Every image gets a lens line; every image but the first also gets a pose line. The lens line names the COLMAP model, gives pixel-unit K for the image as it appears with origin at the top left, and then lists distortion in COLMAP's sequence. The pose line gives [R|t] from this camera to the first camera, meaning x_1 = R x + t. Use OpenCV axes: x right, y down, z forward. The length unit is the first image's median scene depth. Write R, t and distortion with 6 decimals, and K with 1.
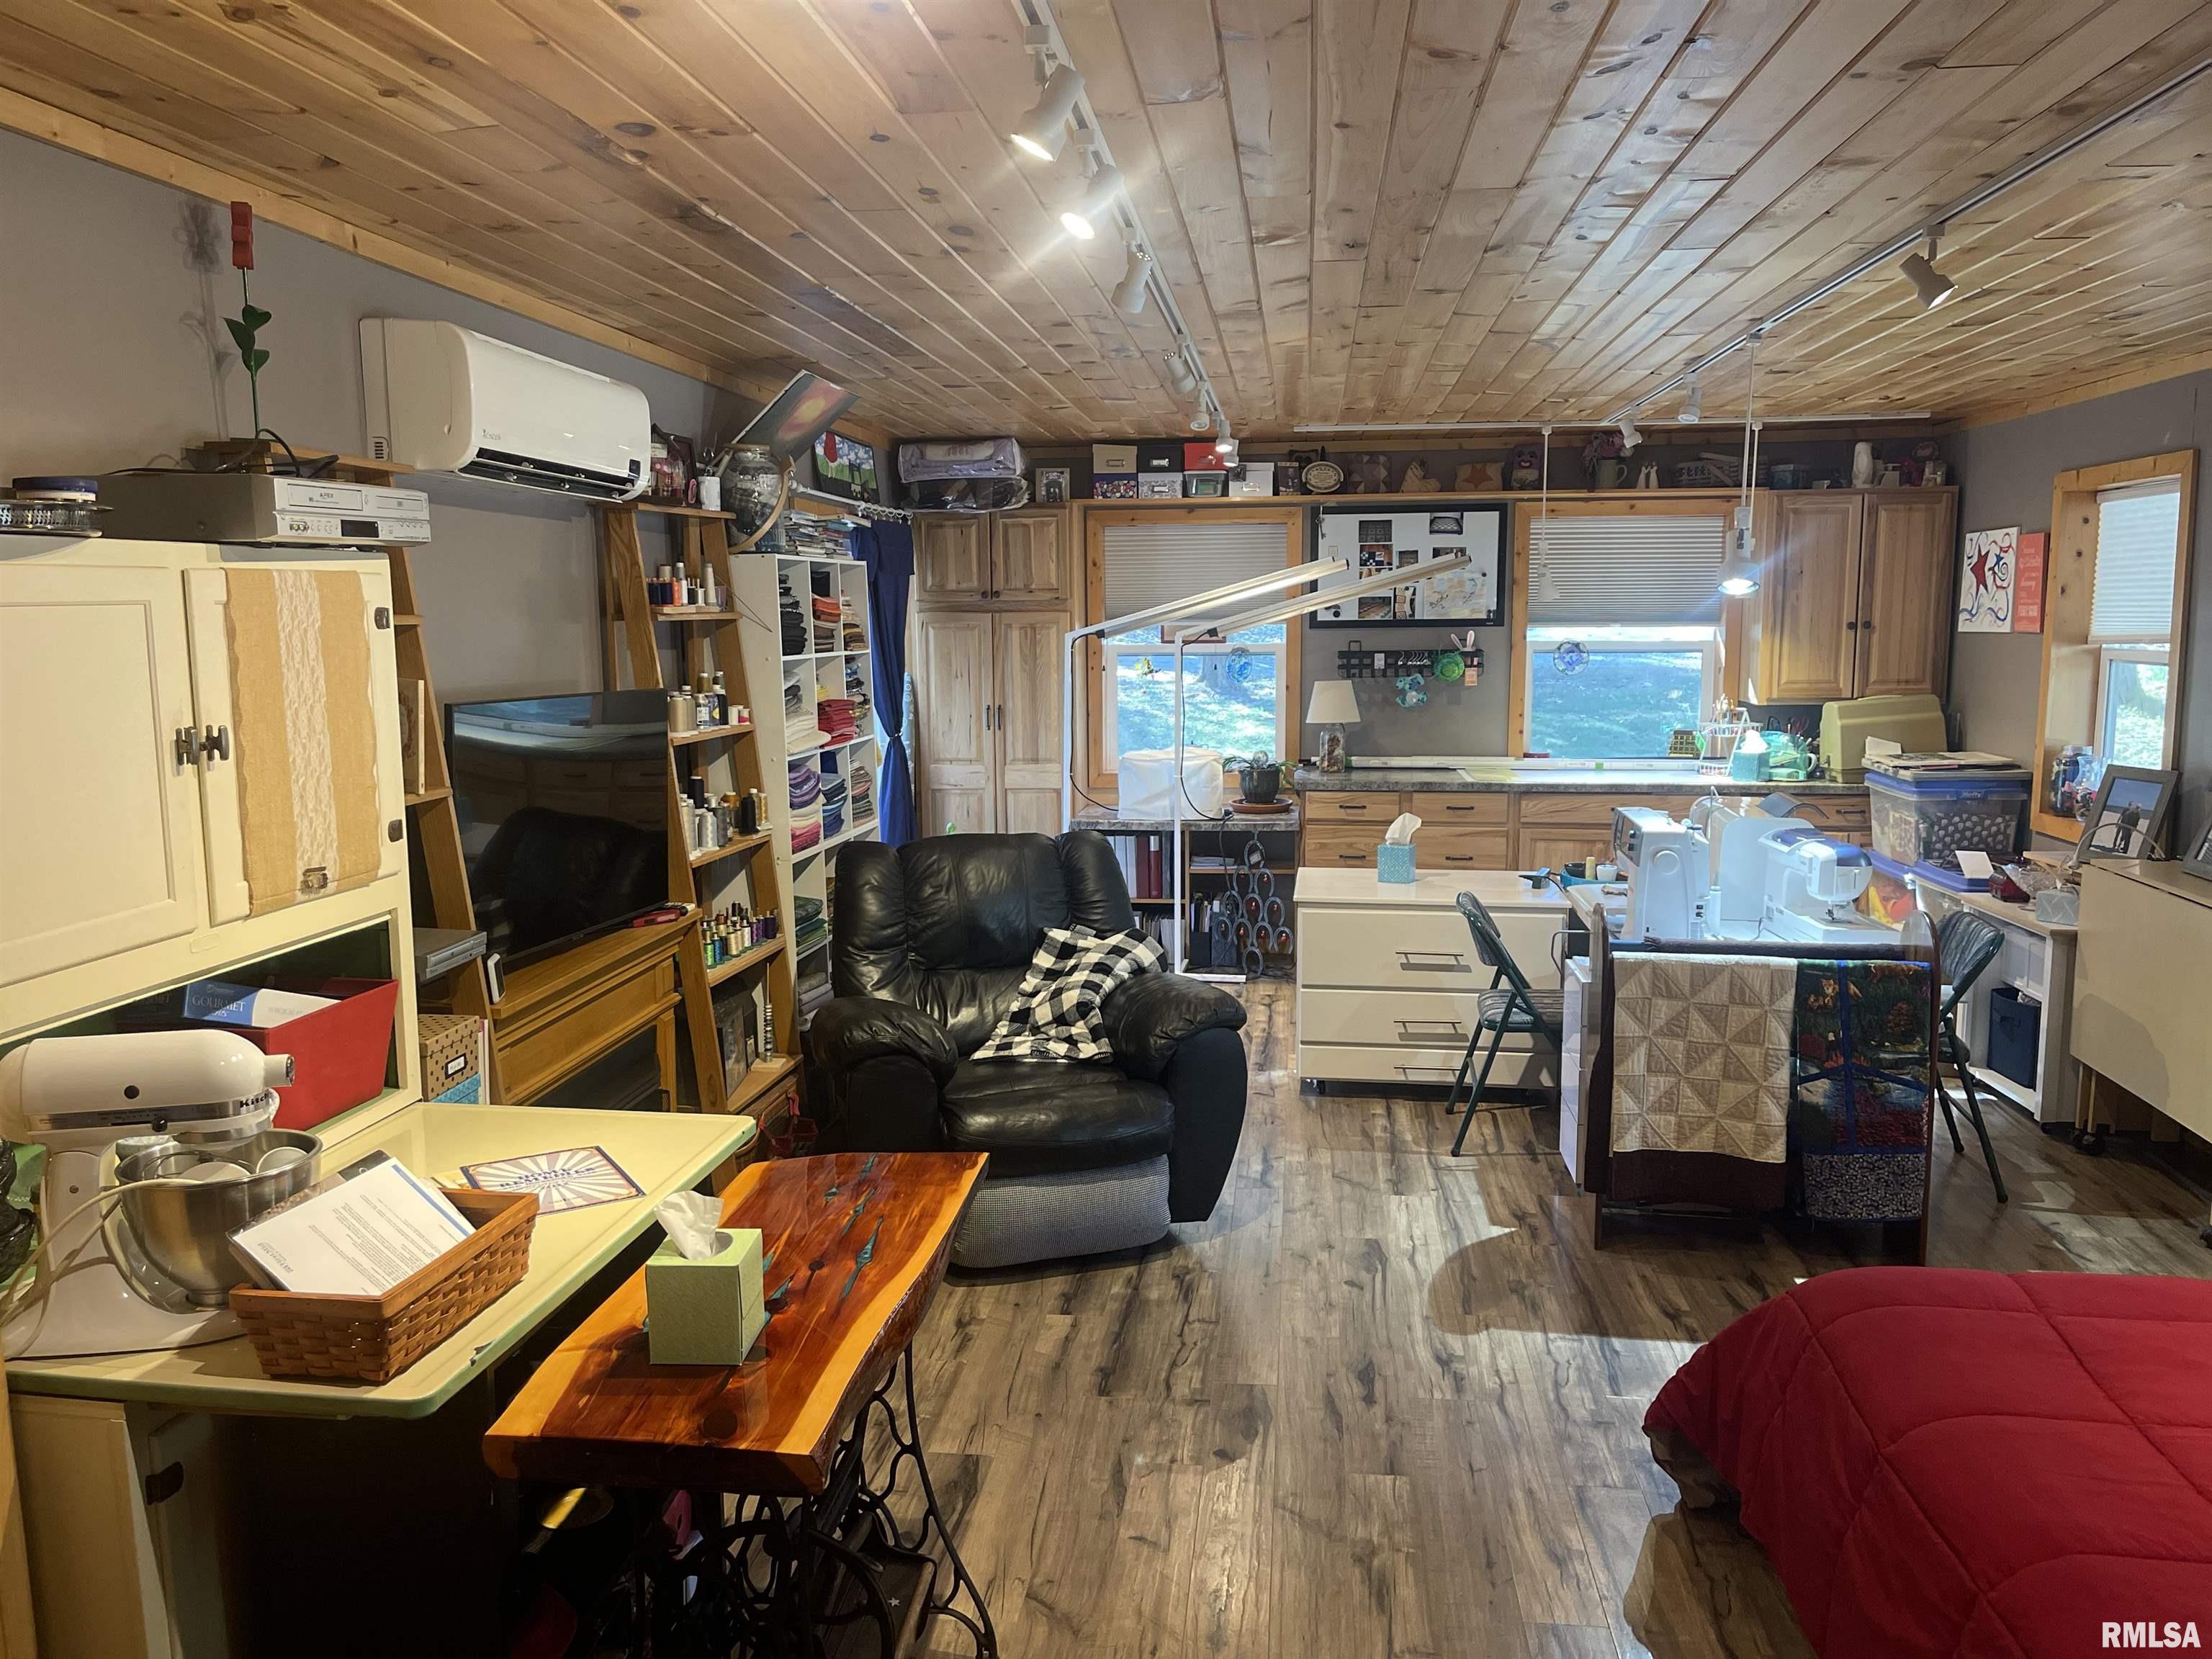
lens RADIAL K [[1663.4, 0, 1106.0], [0, 1663.4, 829.5], [0, 0, 1]] dist [0.080363, -0.110482]
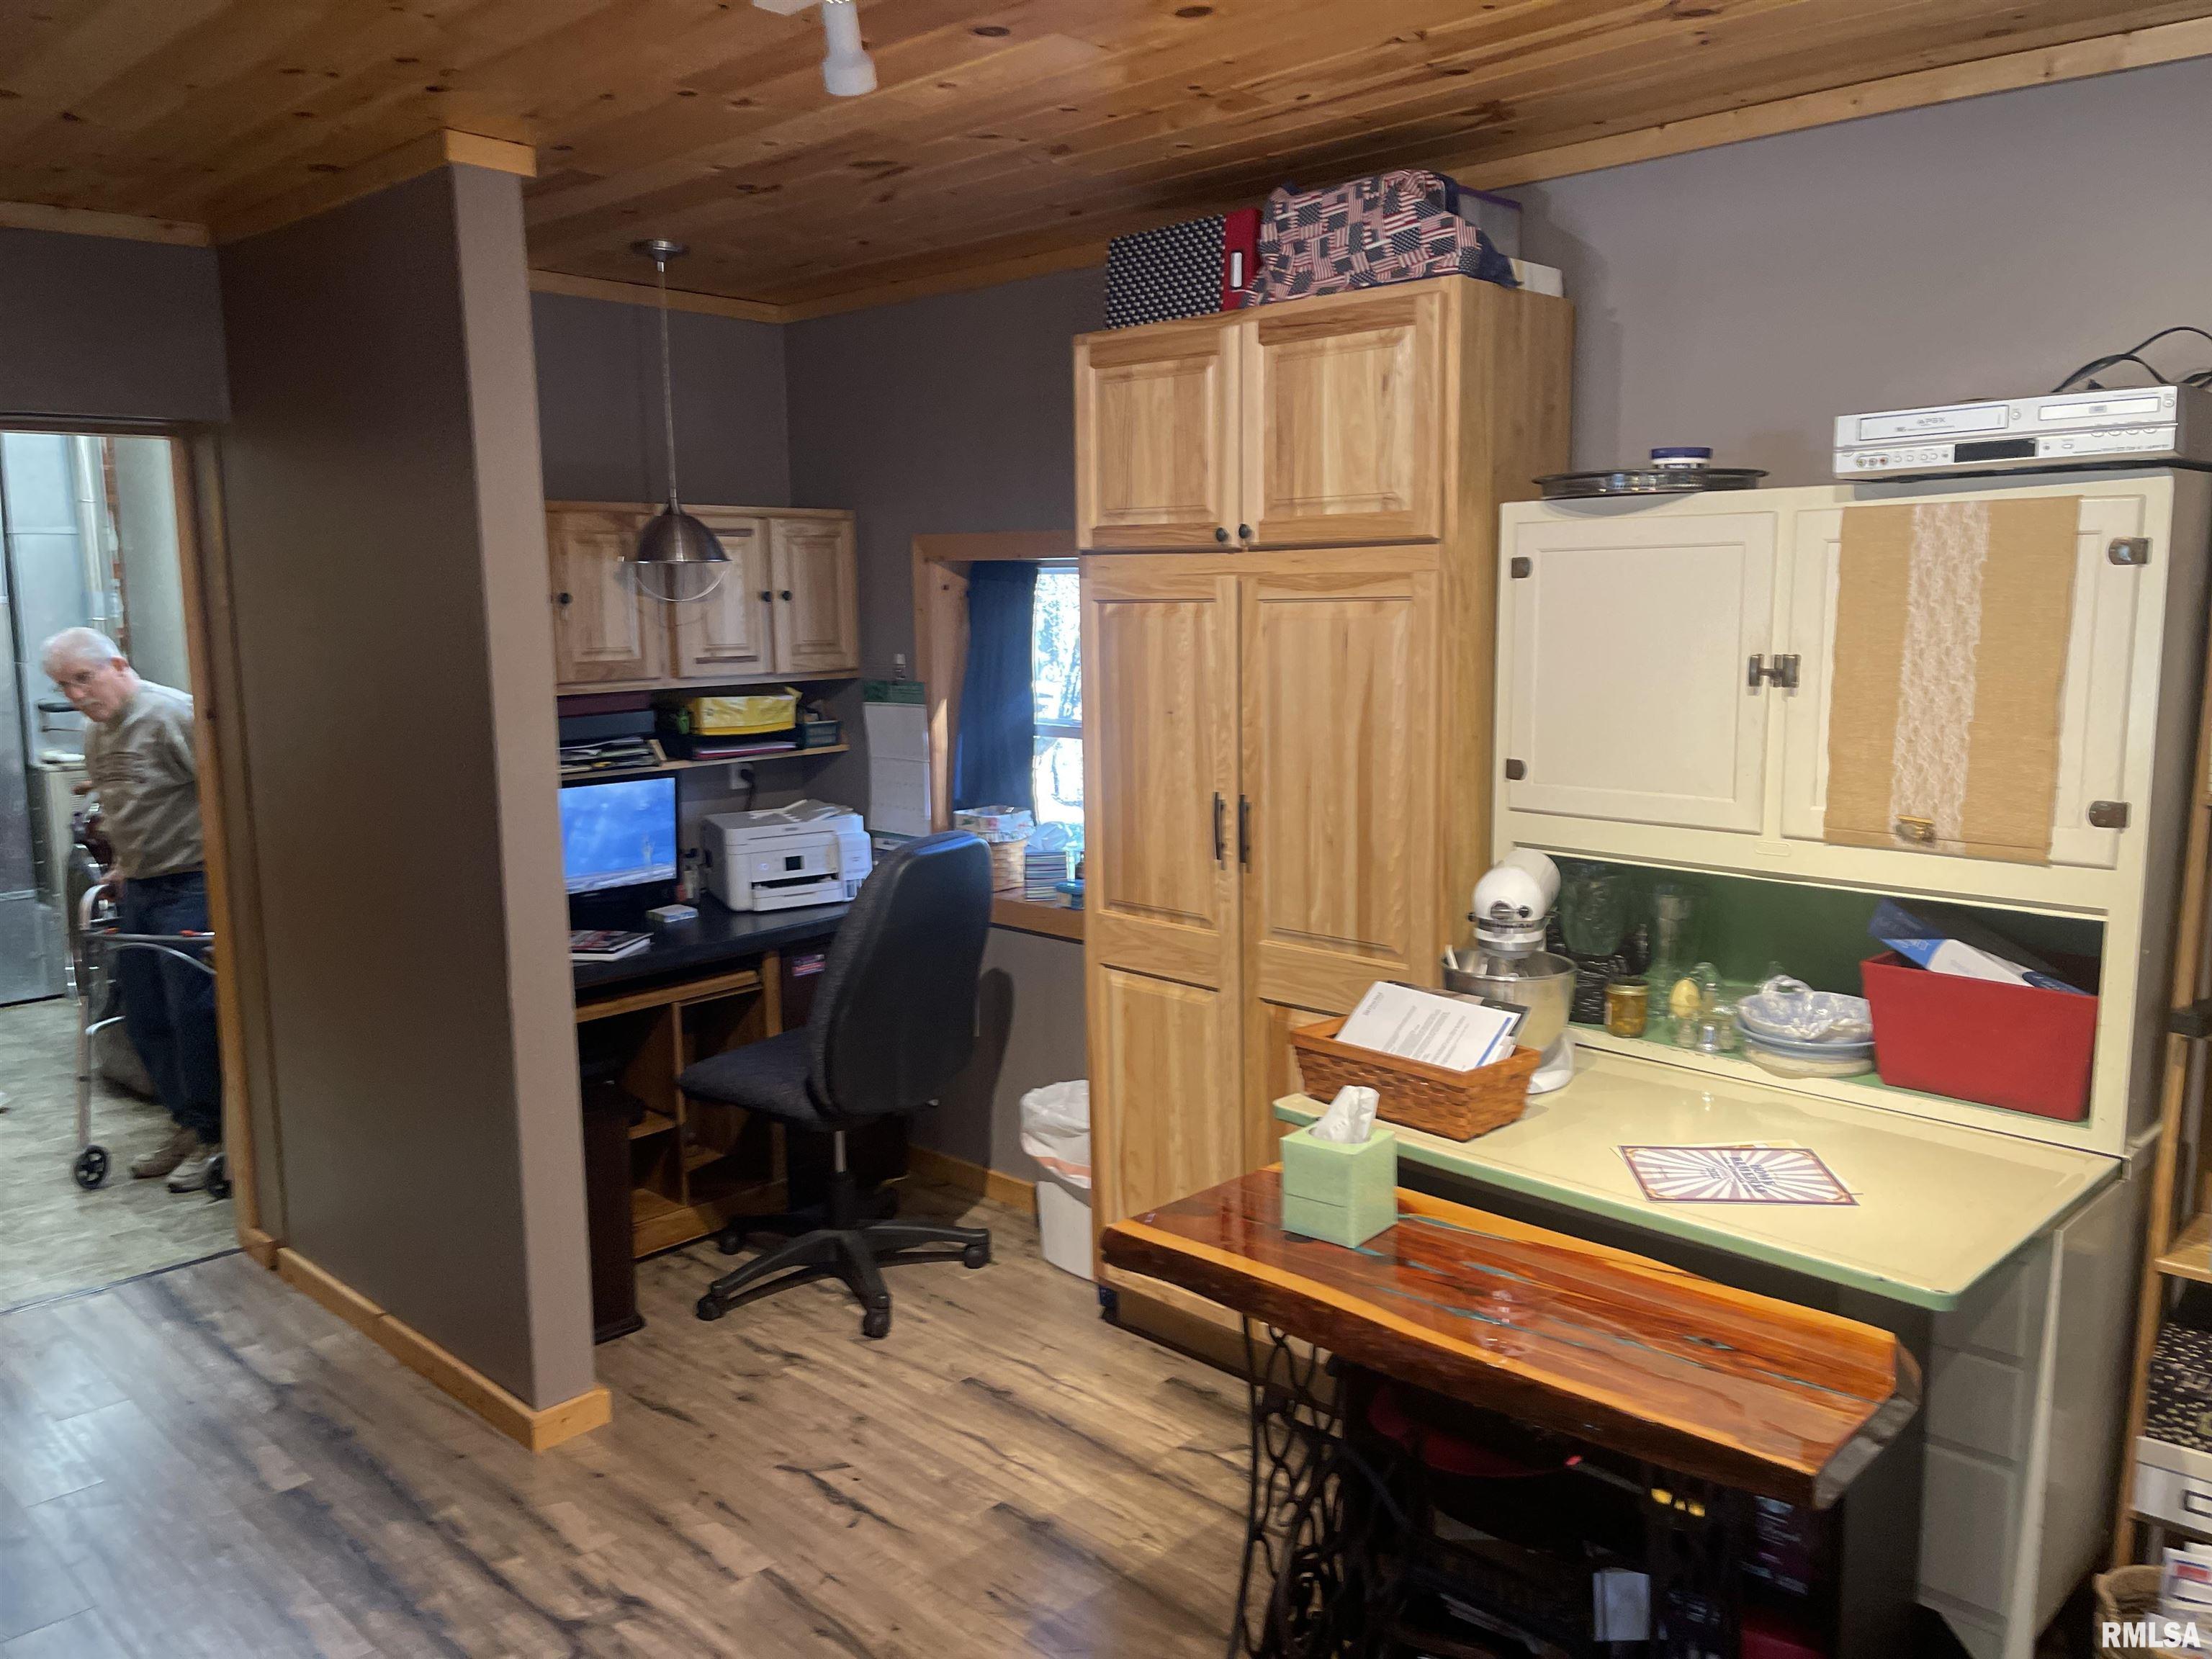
lens RADIAL K [[1663.4, 0, 1106.0], [0, 1663.4, 829.5], [0, 0, 1]] dist [0.080363, -0.110482]
pose [[-0.590561, 0.111227, -0.799291, 0.565272], [-0.106833, 0.970963, 0.214051, -0.126826], [0.799891, 0.211800, -0.561530, 1.181012]]
